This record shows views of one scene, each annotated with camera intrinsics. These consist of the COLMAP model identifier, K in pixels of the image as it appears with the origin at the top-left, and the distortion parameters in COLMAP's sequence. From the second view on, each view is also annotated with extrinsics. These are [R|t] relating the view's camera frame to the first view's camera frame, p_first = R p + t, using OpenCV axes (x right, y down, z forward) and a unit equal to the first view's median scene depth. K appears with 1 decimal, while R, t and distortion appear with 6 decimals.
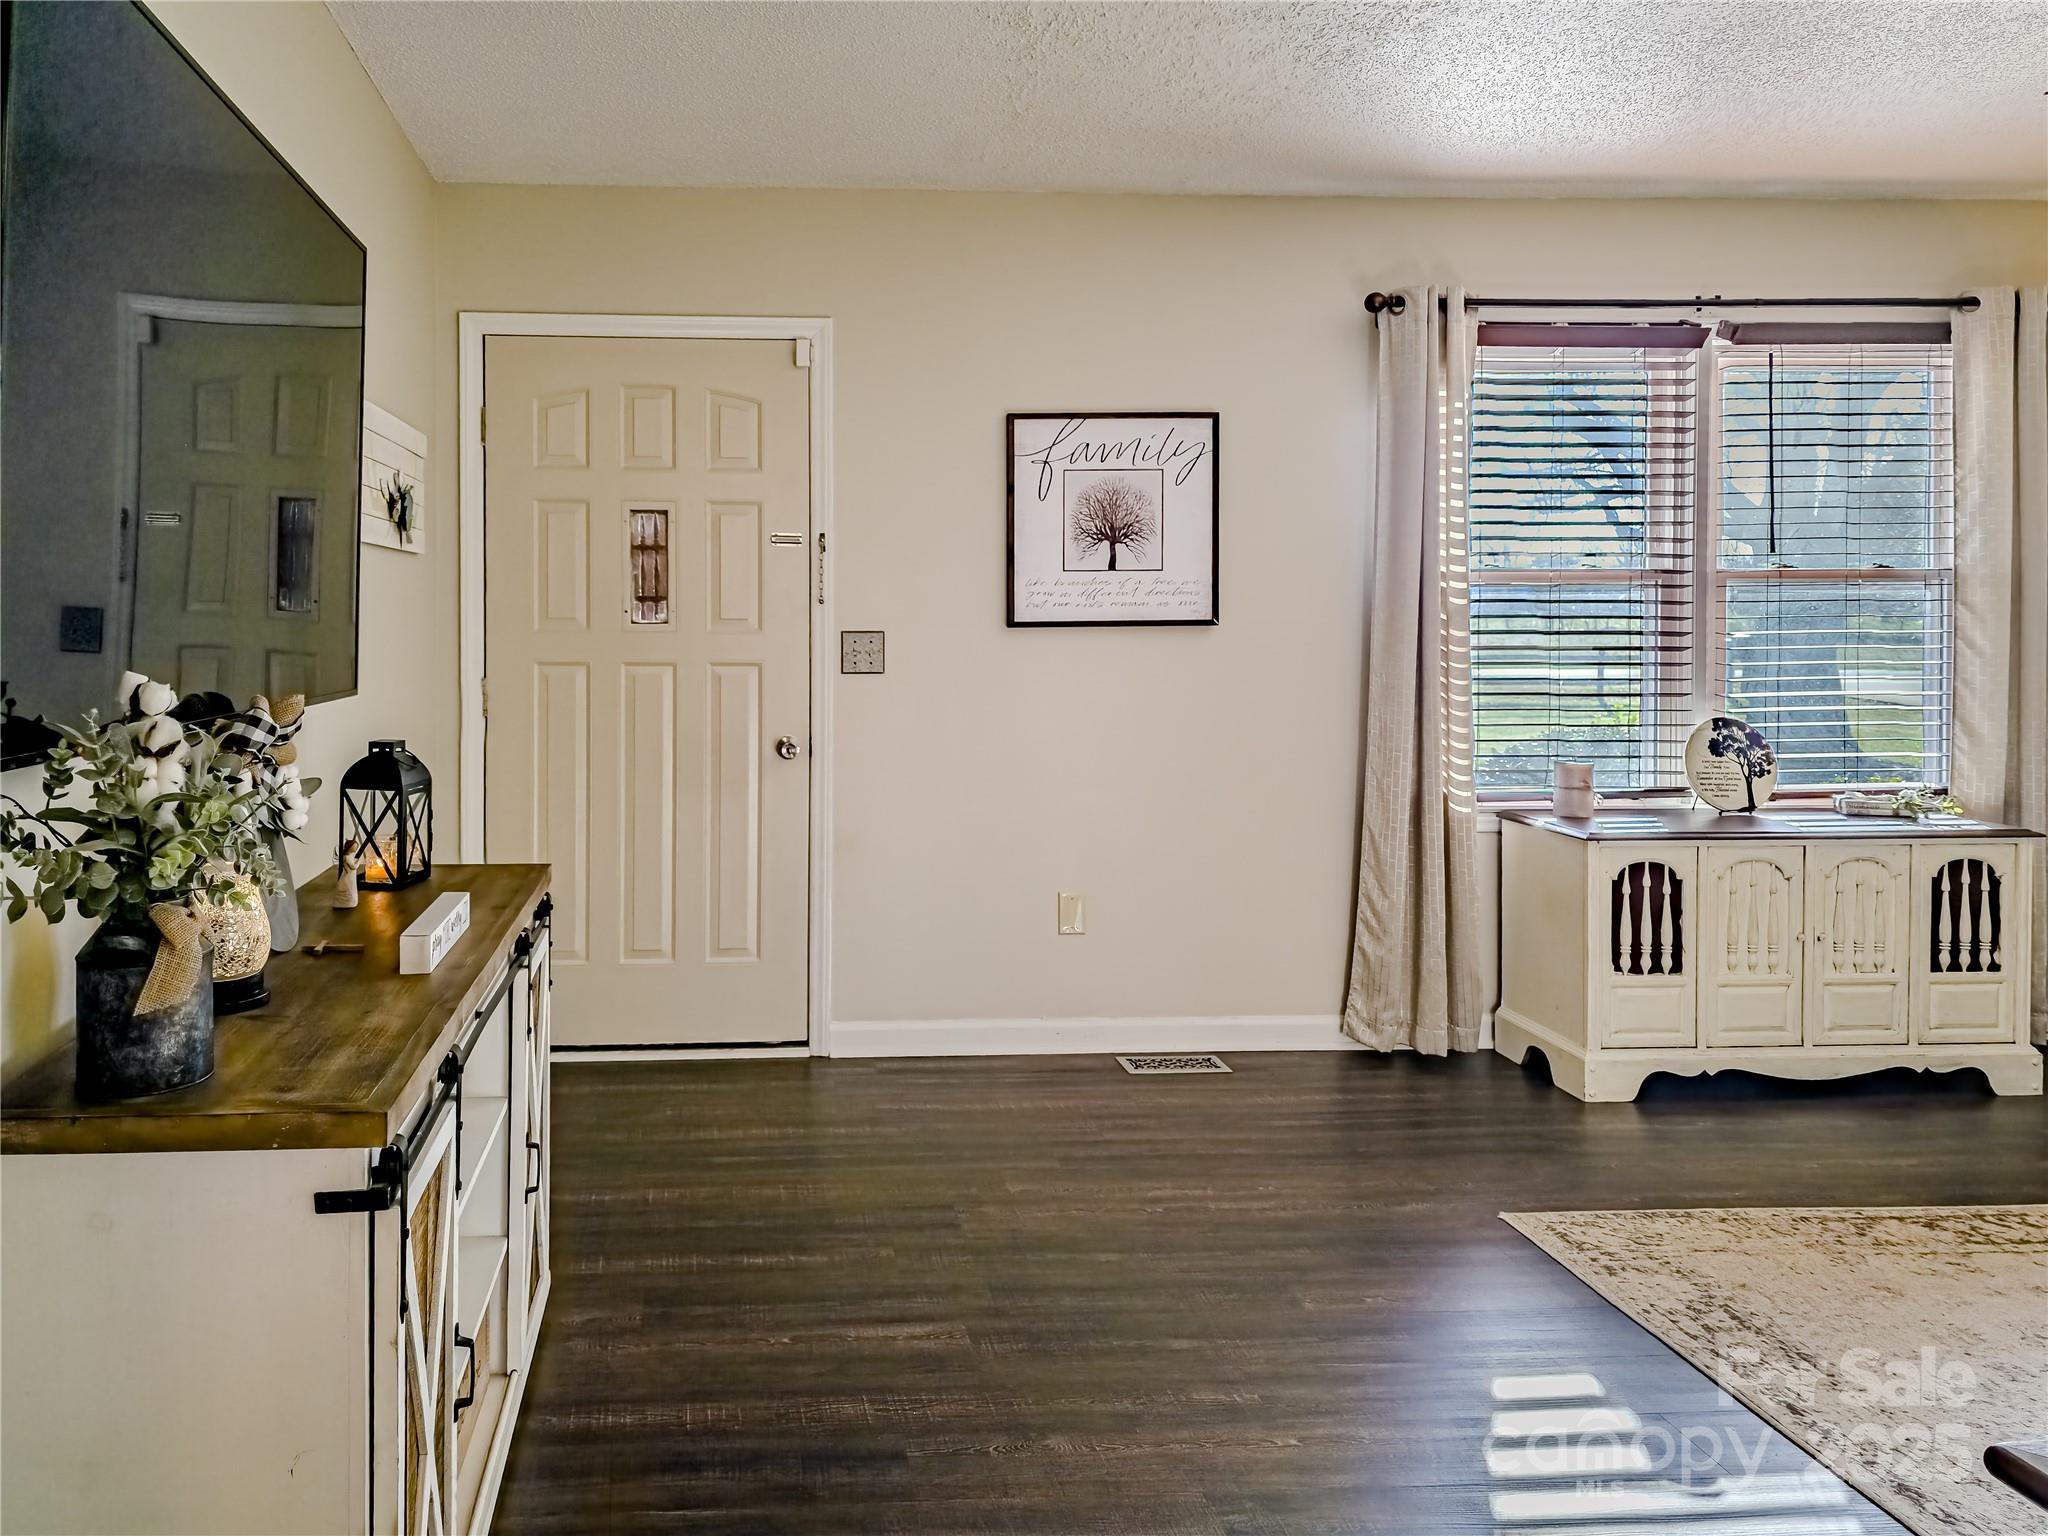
lens RADIAL K [[1444.1, 0, 1022.0], [0, 1444.1, 649.8], [0, 0, 1]] dist [0.003739, -0.002574]
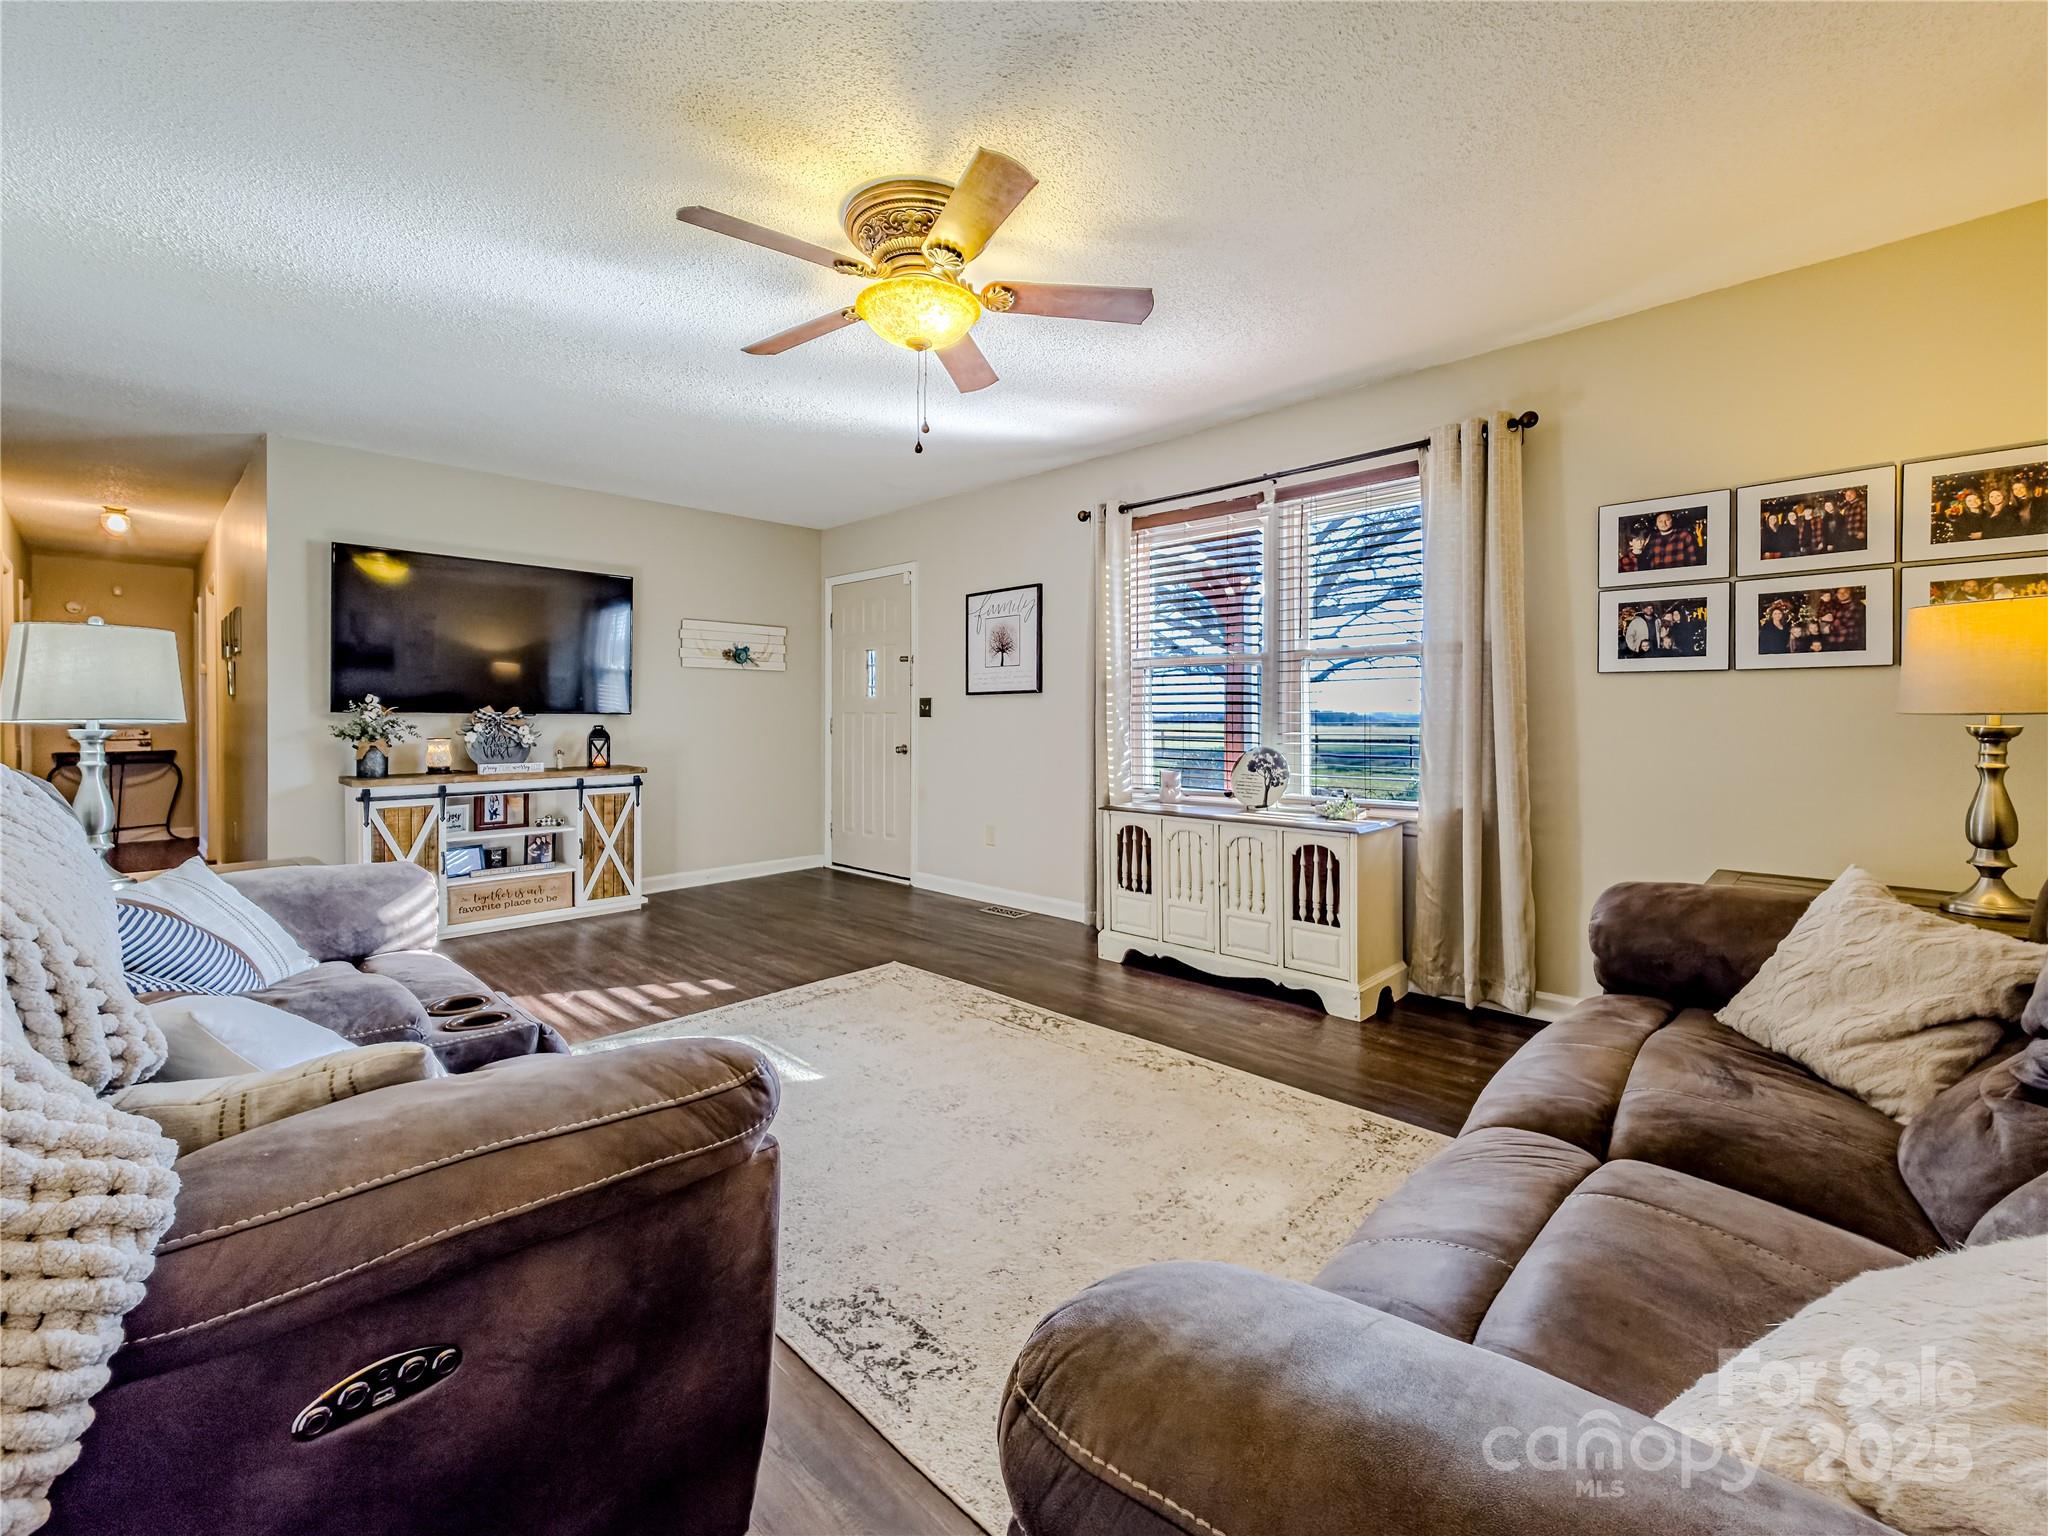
lens RADIAL K [[874.9, 0, 999.8], [0, 874.9, 720.5], [0, 0, 1]] dist [0.002008, -0.000120]
pose [[0.692549, 0.007579, -0.721331, 0.972304], [-0.015992, 0.999860, -0.004848, 0.027419], [0.721194, 0.014893, 0.692573, 0.152828]]
